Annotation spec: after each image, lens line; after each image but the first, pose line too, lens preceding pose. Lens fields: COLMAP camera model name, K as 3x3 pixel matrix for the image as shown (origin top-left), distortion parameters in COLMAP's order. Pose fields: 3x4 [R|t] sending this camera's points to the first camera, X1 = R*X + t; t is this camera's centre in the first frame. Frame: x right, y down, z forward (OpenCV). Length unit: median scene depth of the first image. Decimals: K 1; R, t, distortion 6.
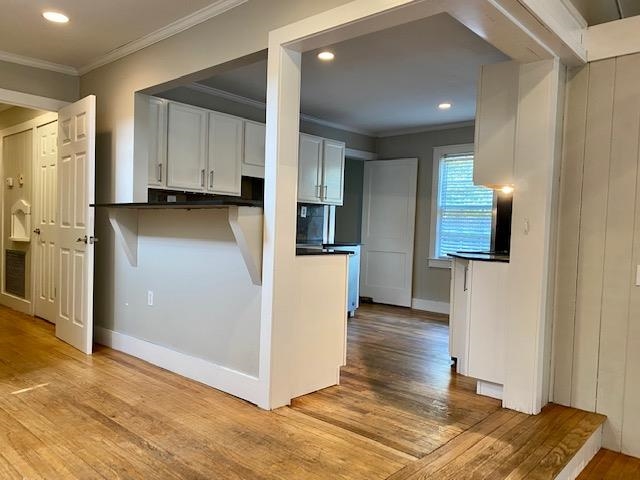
lens RADIAL K [[486.9, 0, 319.5], [0, 486.9, 246.7], [0, 0, 1]] dist [0.112313, -0.143208]
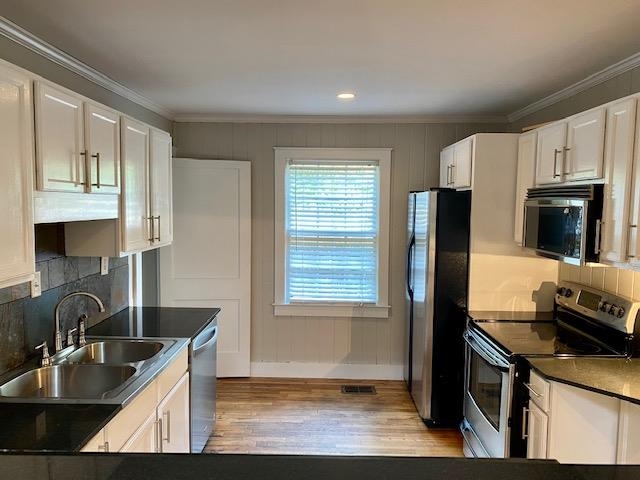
lens RADIAL K [[486.9, 0, 319.5], [0, 486.9, 246.7], [0, 0, 1]] dist [0.112313, -0.143208]
pose [[0.760187, -0.077140, 0.645109, -0.203632], [0.037919, 0.996502, 0.074475, -0.125724], [-0.648597, -0.032153, 0.760453, 0.480381]]
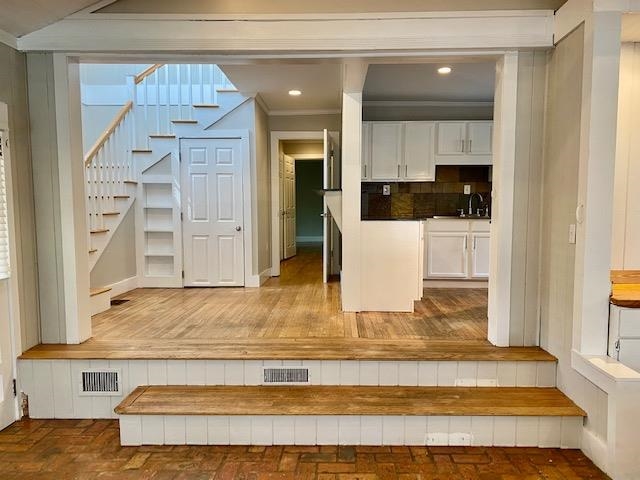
lens RADIAL K [[488.6, 0, 317.2], [0, 488.6, 242.8], [0, 0, 1]] dist [0.023092, -0.005307]
pose [[0.634901, 0.024156, -0.772216, 0.554401], [-0.008730, 0.999672, 0.024094, 0.028258], [0.772544, -0.008556, 0.634903, -0.061258]]
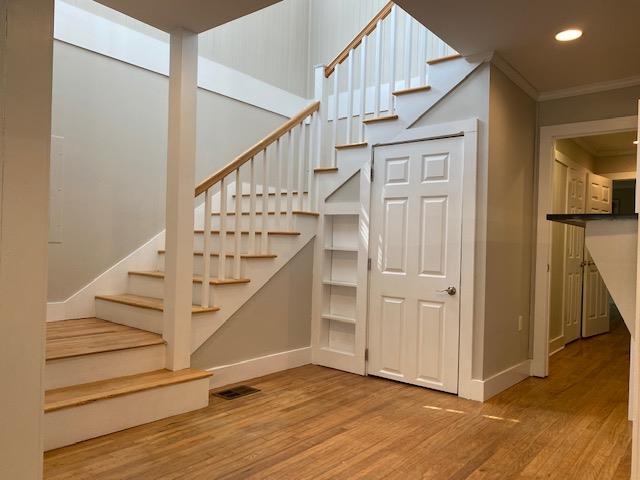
lens RADIAL K [[488.6, 0, 317.2], [0, 488.6, 242.8], [0, 0, 1]] dist [0.023092, -0.005307]
pose [[0.044963, -0.033573, -0.998424, 0.211458], [-0.064165, 0.997274, -0.036424, -0.003599], [0.996926, 0.065701, 0.042686, 0.302842]]
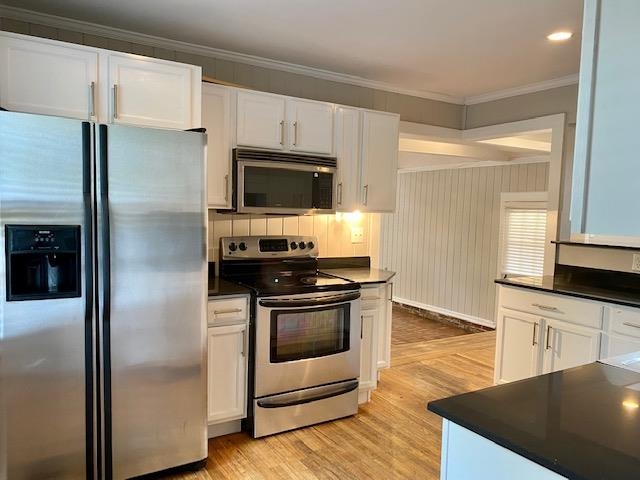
lens RADIAL K [[486.9, 0, 319.5], [0, 486.9, 246.7], [0, 0, 1]] dist [0.112313, -0.143208]
pose [[-0.956336, -0.080296, 0.281023, 0.081819], [-0.046996, 0.991256, 0.123301, -0.102817], [-0.288467, 0.104710, -0.951747, 1.250882]]
